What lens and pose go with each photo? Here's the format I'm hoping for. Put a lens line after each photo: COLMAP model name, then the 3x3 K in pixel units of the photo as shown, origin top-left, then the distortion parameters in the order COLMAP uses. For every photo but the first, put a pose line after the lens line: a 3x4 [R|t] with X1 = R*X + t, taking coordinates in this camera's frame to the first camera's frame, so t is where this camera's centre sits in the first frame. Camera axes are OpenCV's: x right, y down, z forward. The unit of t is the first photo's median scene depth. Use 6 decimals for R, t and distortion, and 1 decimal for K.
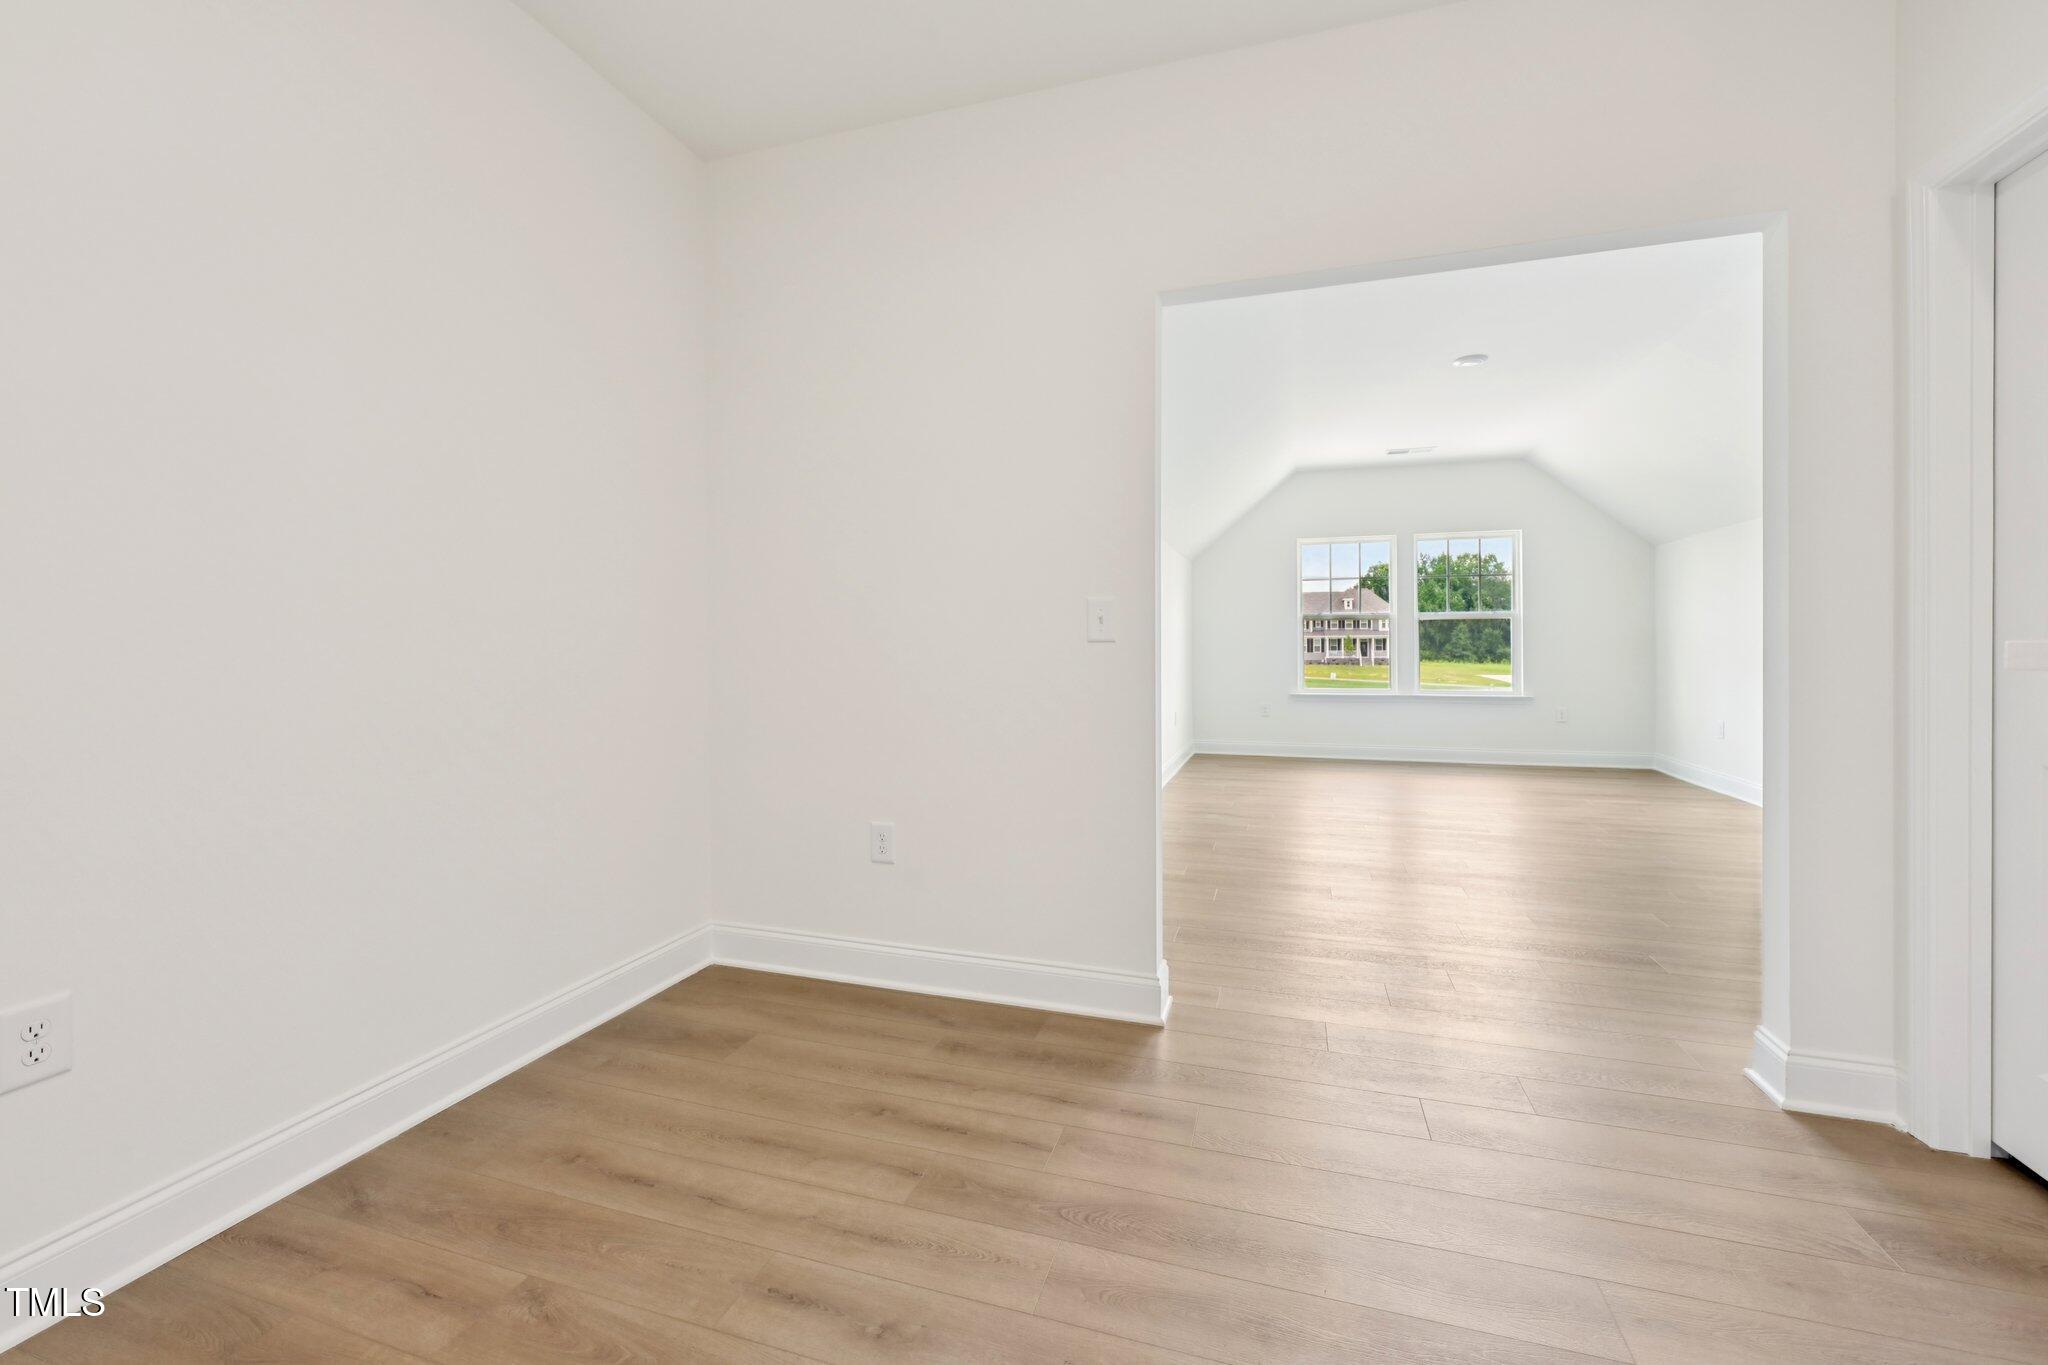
lens RADIAL K [[832.8, 0, 1007.0], [0, 832.8, 651.3], [0, 0, 1]] dist [-0.003191, -0.000020]
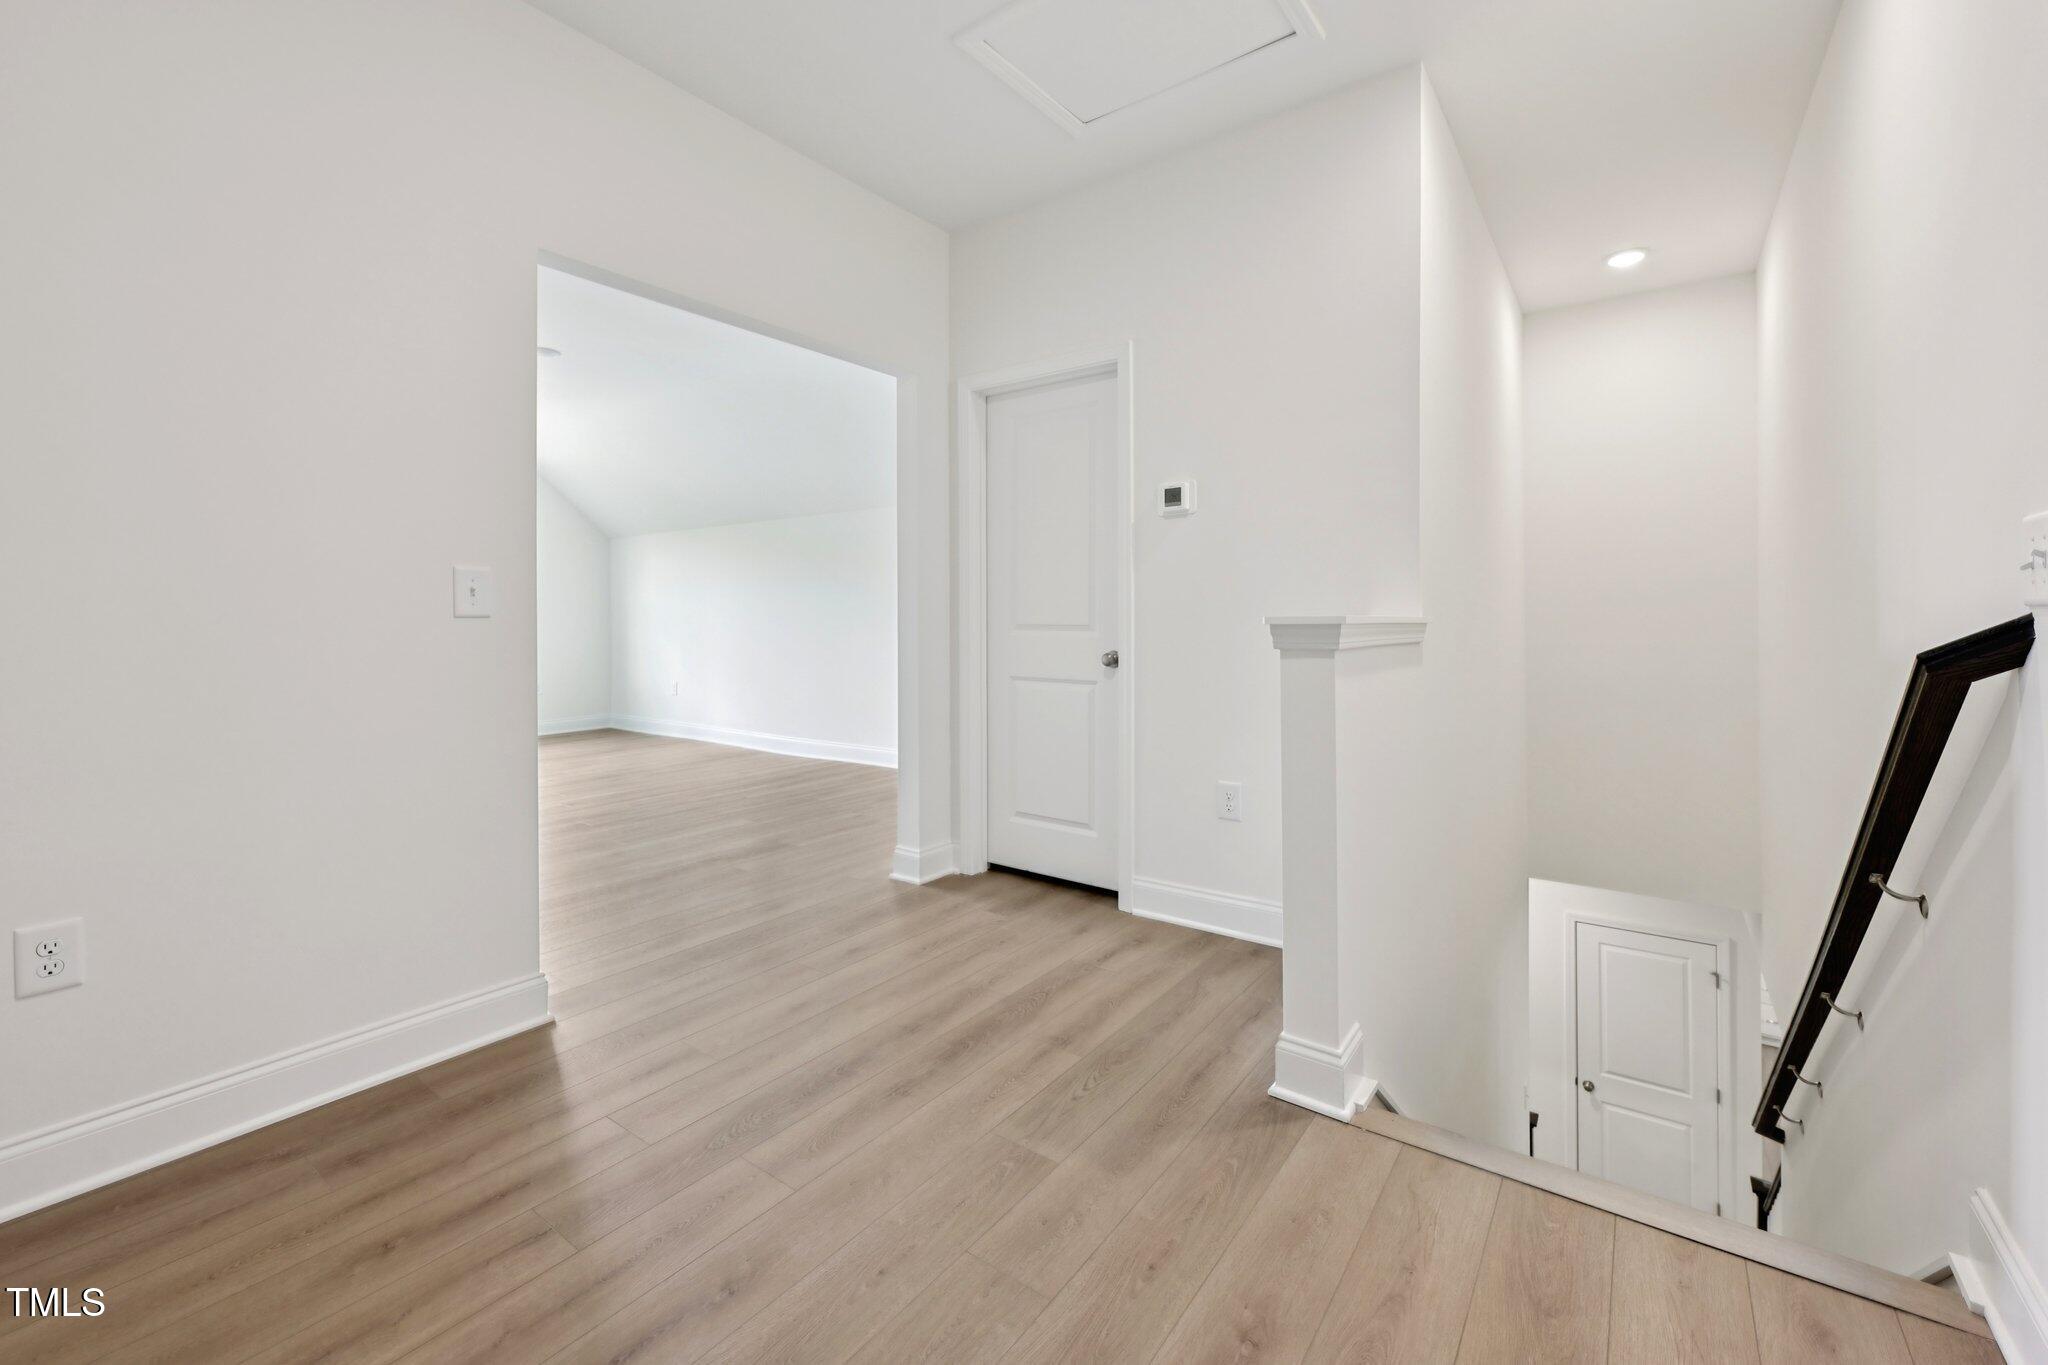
lens RADIAL K [[832.8, 0, 1038.8], [0, 832.8, 624.9], [0, 0, 1]] dist [-0.003191, -0.000020]
pose [[0.314500, -0.005717, 0.949240, -0.617490], [0.011783, 0.999928, 0.002118, 0.001866], [-0.949184, 0.010519, 0.314545, 0.191096]]
